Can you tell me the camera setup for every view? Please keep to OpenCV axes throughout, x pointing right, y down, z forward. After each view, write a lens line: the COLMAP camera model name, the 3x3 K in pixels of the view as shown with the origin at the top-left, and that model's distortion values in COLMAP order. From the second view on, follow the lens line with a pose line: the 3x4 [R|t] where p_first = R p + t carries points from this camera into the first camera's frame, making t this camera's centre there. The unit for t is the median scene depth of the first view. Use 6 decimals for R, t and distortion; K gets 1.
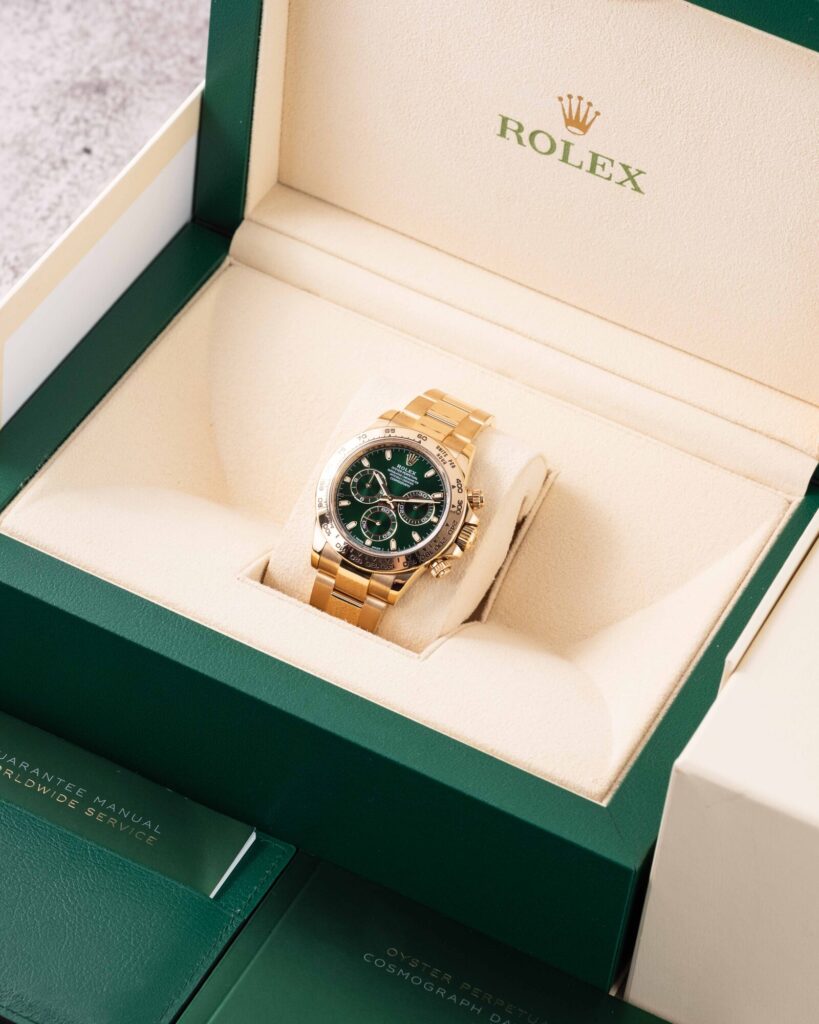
lens RADIAL K [[3875.4, 0, 407.9], [0, 3875.4, 513.4], [0, 0, 1]] dist [0.186115, 0.000000]
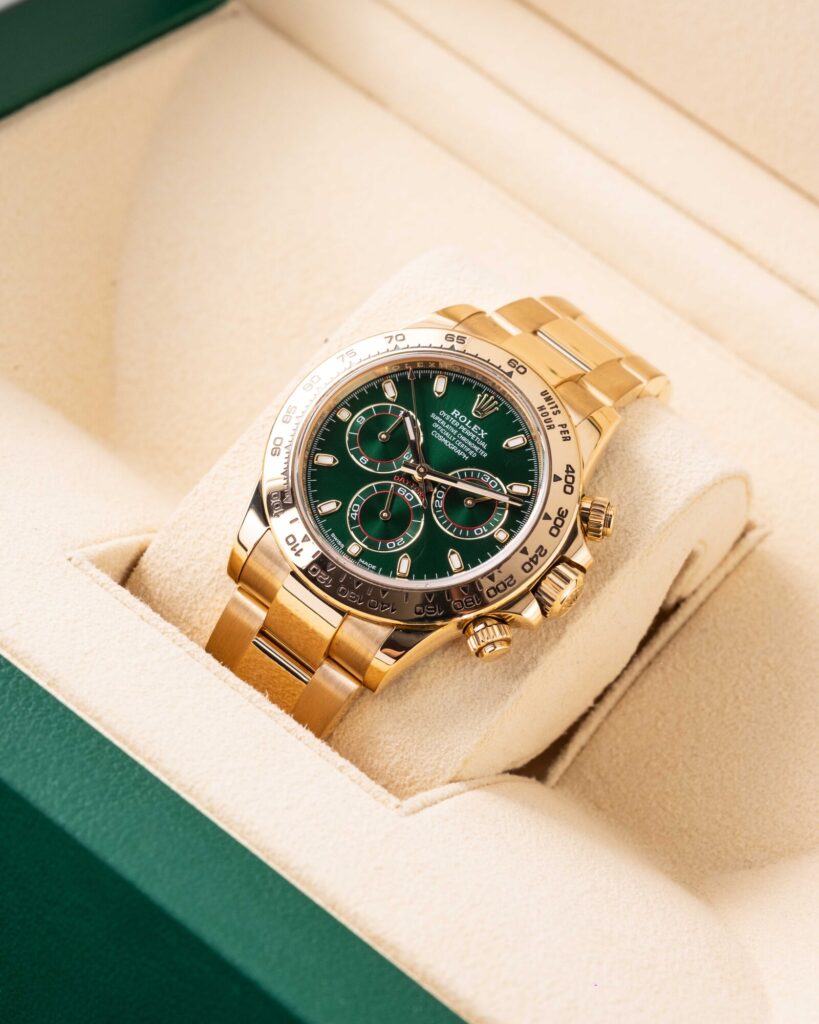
lens RADIAL K [[3875.4, 0, 412.0], [0, 3875.4, 508.7], [0, 0, 1]] dist [0.186115, 0.000000]
pose [[0.970596, 0.237472, -0.039390, 0.014072], [-0.240186, 0.966258, -0.093036, 0.044898], [0.015968, 0.099761, 0.994883, 0.525942]]
